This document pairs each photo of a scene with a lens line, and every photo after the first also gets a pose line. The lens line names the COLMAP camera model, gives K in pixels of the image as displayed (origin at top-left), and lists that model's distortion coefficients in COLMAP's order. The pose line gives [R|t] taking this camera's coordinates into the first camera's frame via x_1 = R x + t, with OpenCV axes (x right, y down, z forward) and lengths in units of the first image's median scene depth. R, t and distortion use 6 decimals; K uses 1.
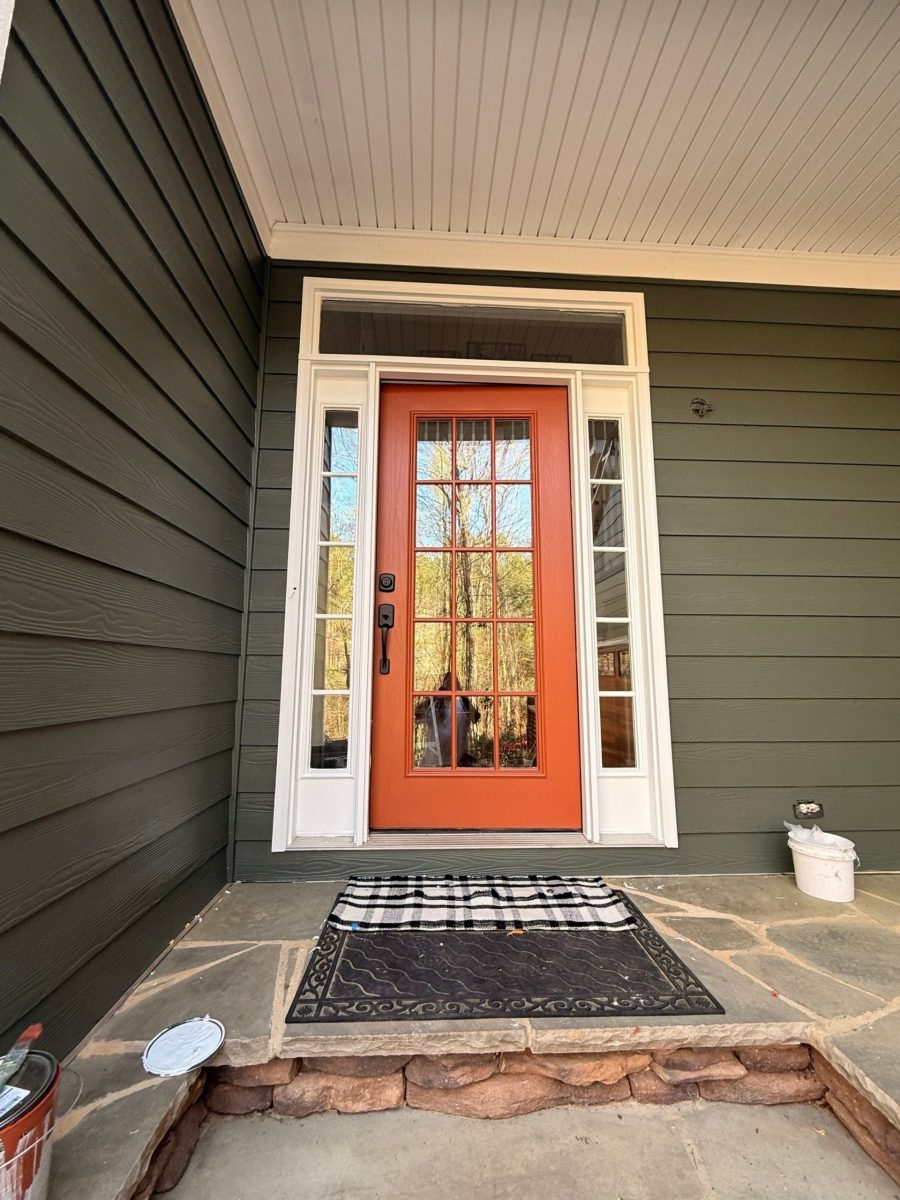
lens RADIAL K [[476.8, 0, 447.6], [0, 476.8, 603.6], [0, 0, 1]] dist [0.001344, -0.000261]
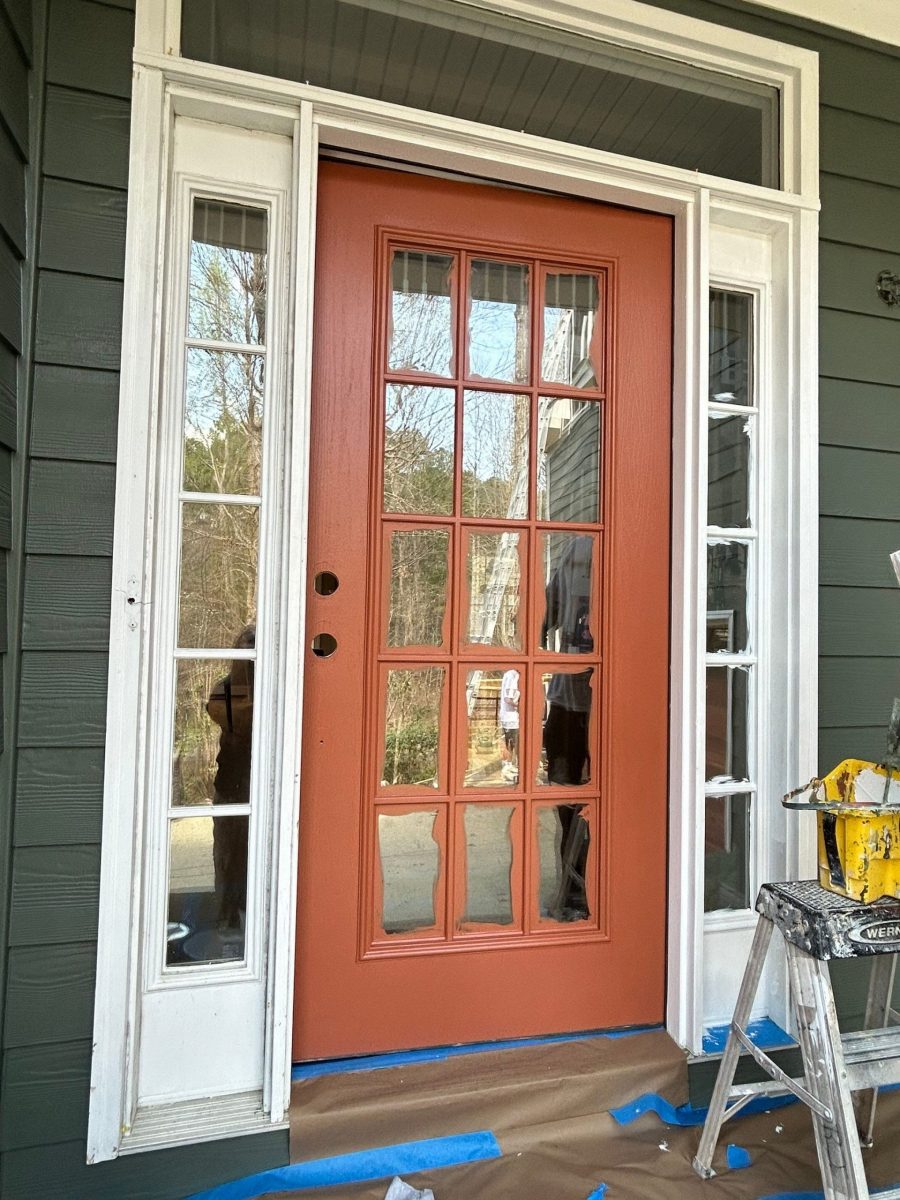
lens RADIAL K [[643.0, 0, 452.1], [0, 643.0, 596.7], [0, 0, 1]] dist [0.000952, 0.001958]
pose [[0.981489, 0.028393, 0.189402, -0.119280], [-0.050131, 0.992557, 0.110988, -0.105085], [-0.184841, -0.118428, 0.975607, 0.302548]]
